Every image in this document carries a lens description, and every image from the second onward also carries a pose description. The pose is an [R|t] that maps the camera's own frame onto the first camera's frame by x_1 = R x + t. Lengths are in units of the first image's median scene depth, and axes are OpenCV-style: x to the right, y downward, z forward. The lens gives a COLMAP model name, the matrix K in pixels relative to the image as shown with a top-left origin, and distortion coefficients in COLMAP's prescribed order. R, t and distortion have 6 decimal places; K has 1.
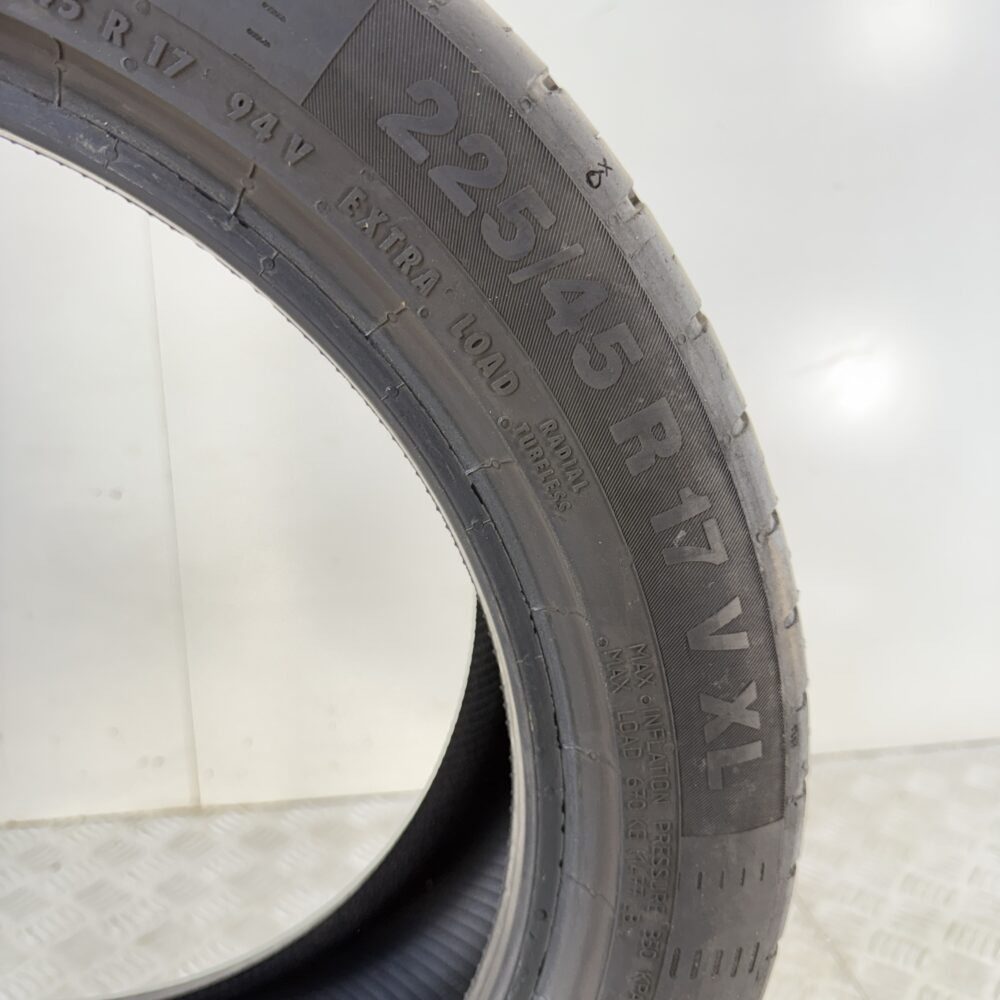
lens RADIAL K [[926.3, 0, 500.0], [0, 926.3, 500.0], [0, 0, 1]] dist [0.002539, -0.011719]
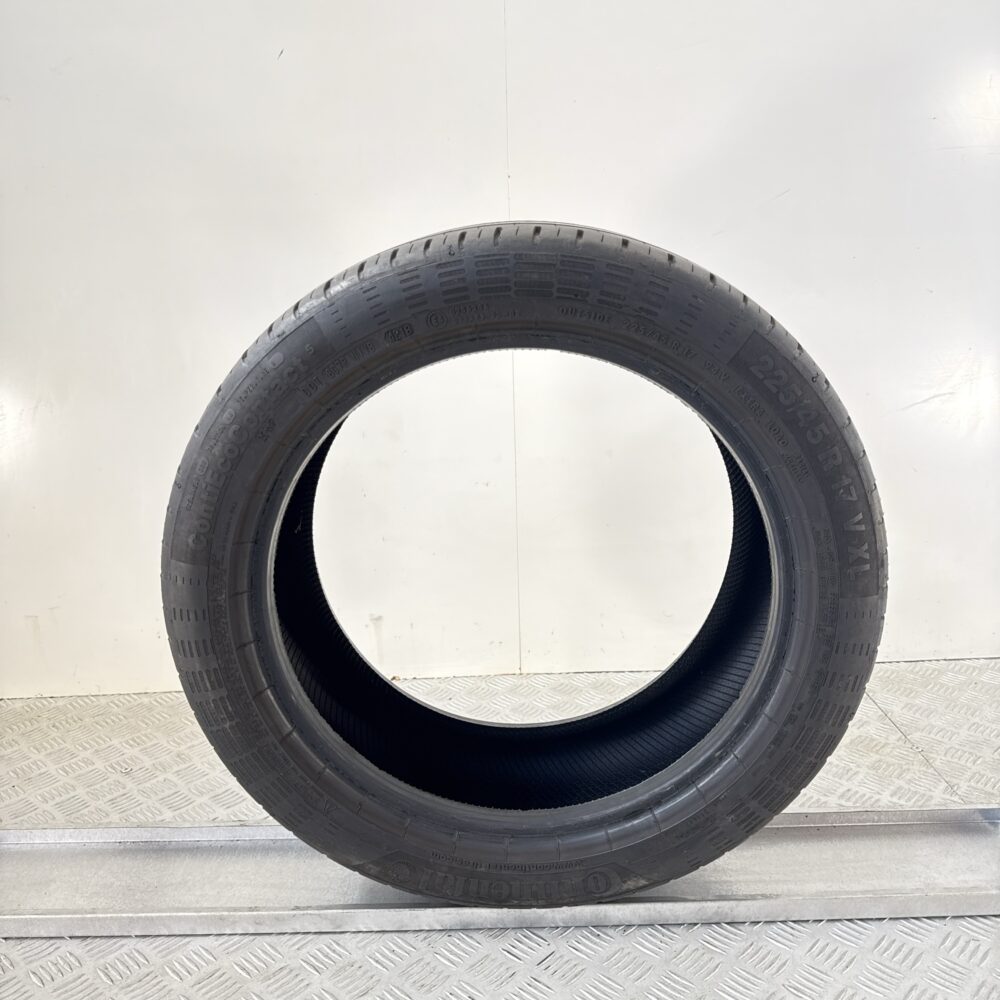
lens RADIAL K [[807.6, 0, 500.0], [0, 807.6, 500.0], [0, 0, 1]] dist [-0.000464, 0.002147]
pose [[0.986189, -0.001328, -0.165618, -0.458483], [0.001749, 0.999996, 0.002399, 0.058276], [0.165614, -0.002656, 0.986187, -1.751461]]
